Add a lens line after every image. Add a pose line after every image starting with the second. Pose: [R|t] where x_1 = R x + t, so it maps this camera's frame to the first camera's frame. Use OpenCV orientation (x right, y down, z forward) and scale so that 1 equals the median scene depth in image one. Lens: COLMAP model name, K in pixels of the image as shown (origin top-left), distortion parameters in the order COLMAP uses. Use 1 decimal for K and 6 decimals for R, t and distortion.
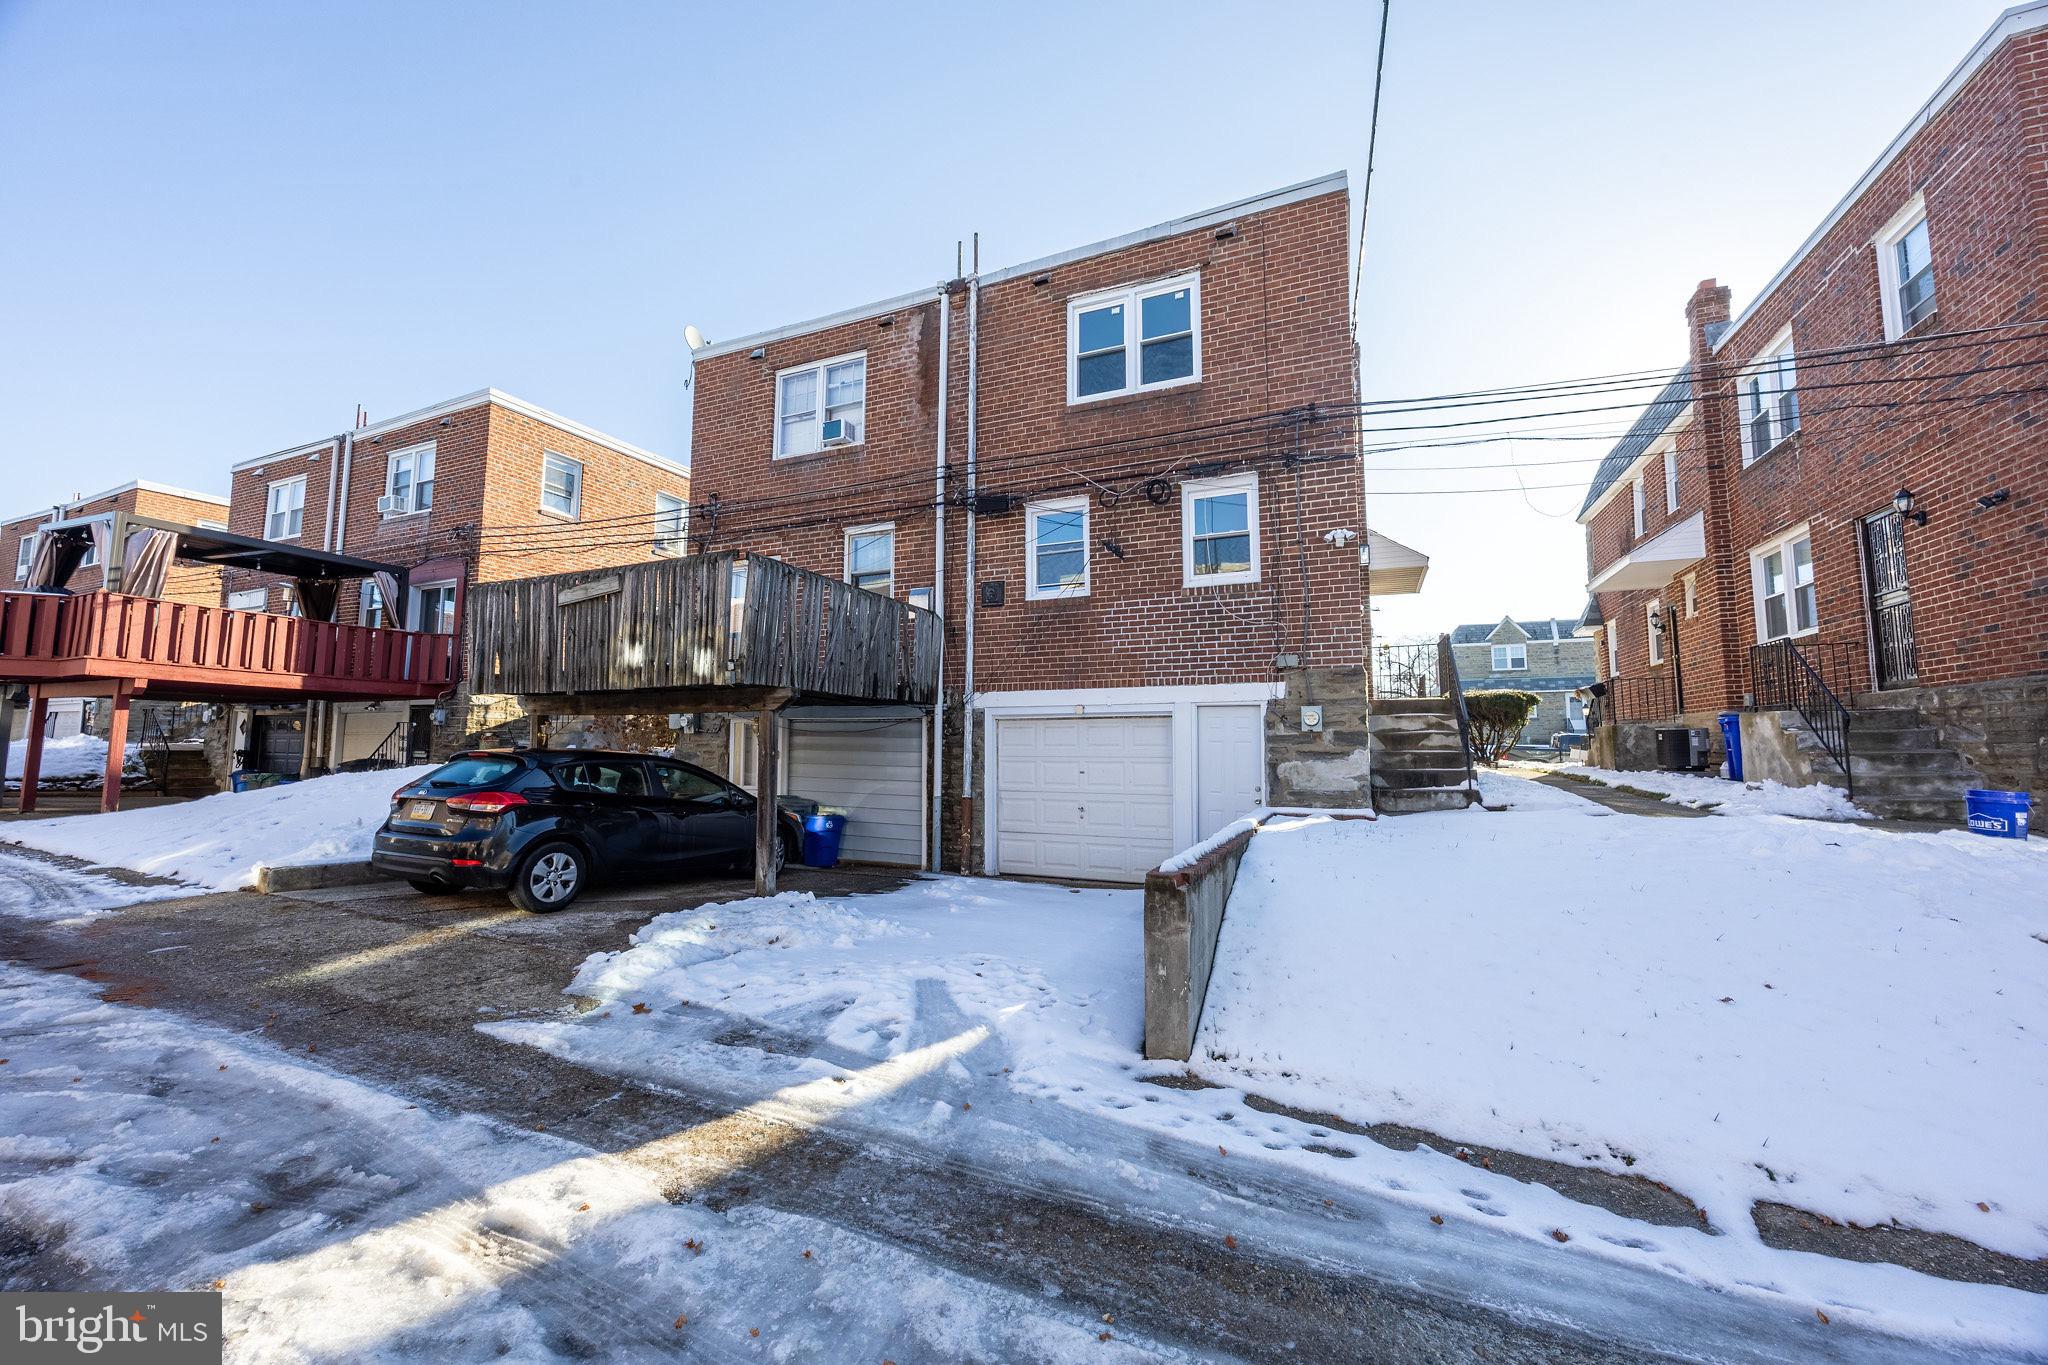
lens RADIAL K [[773.8, 0, 1012.1], [0, 773.8, 677.4], [0, 0, 1]] dist [-0.006683, 0.000508]
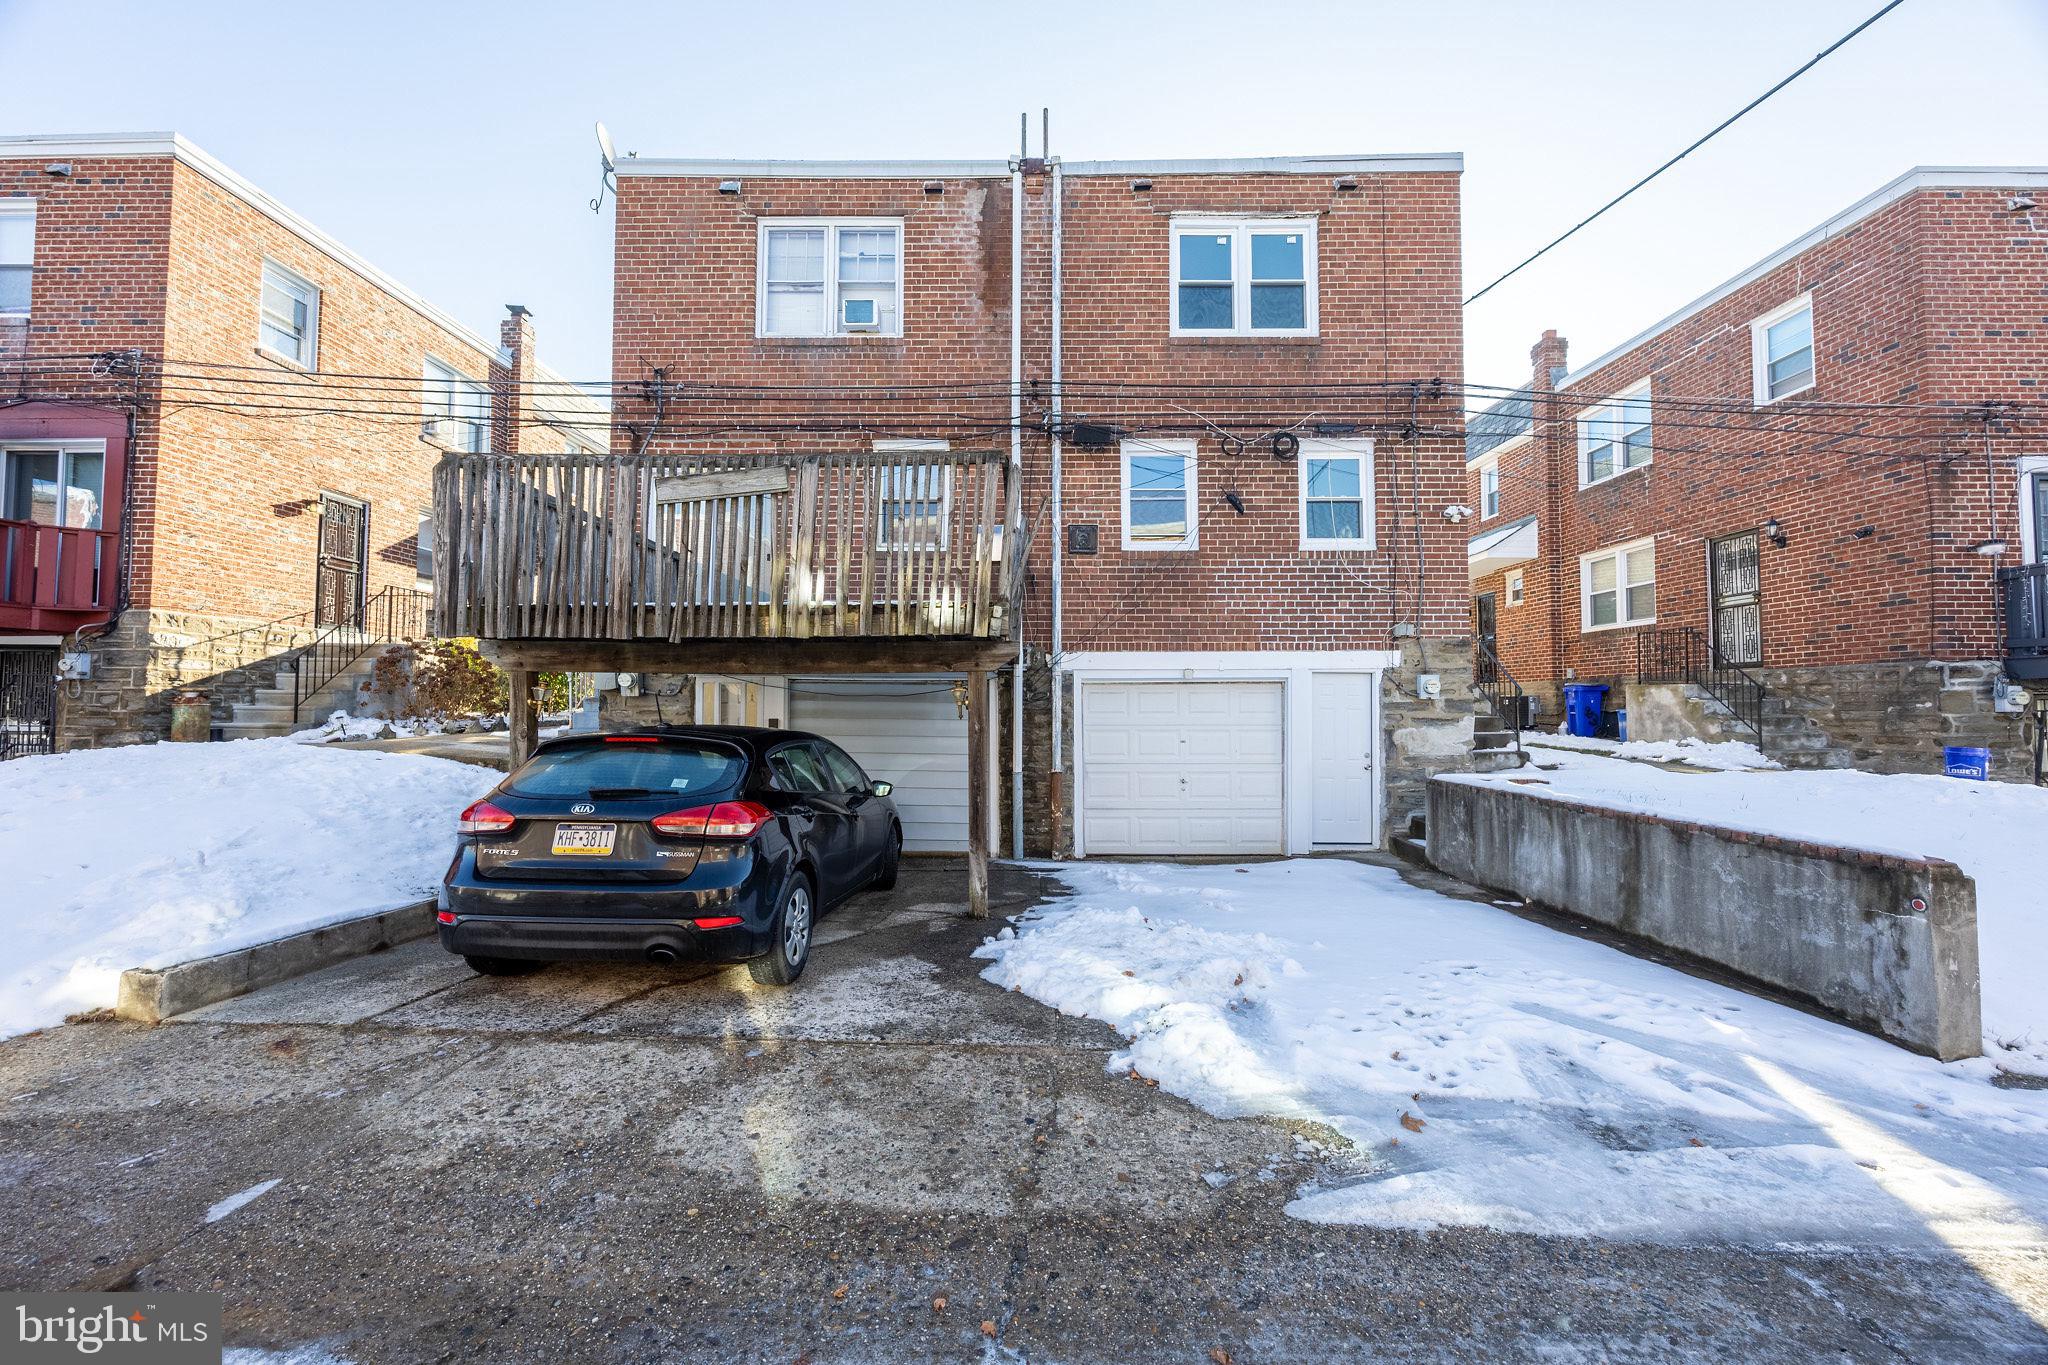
lens RADIAL K [[773.8, 0, 1012.1], [0, 773.8, 677.4], [0, 0, 1]] dist [-0.006683, 0.000508]
pose [[0.917990, 0.013455, 0.396374, -0.454436], [-0.034924, 0.998284, 0.046996, 0.009527], [-0.395062, -0.056985, 0.916885, 0.228922]]
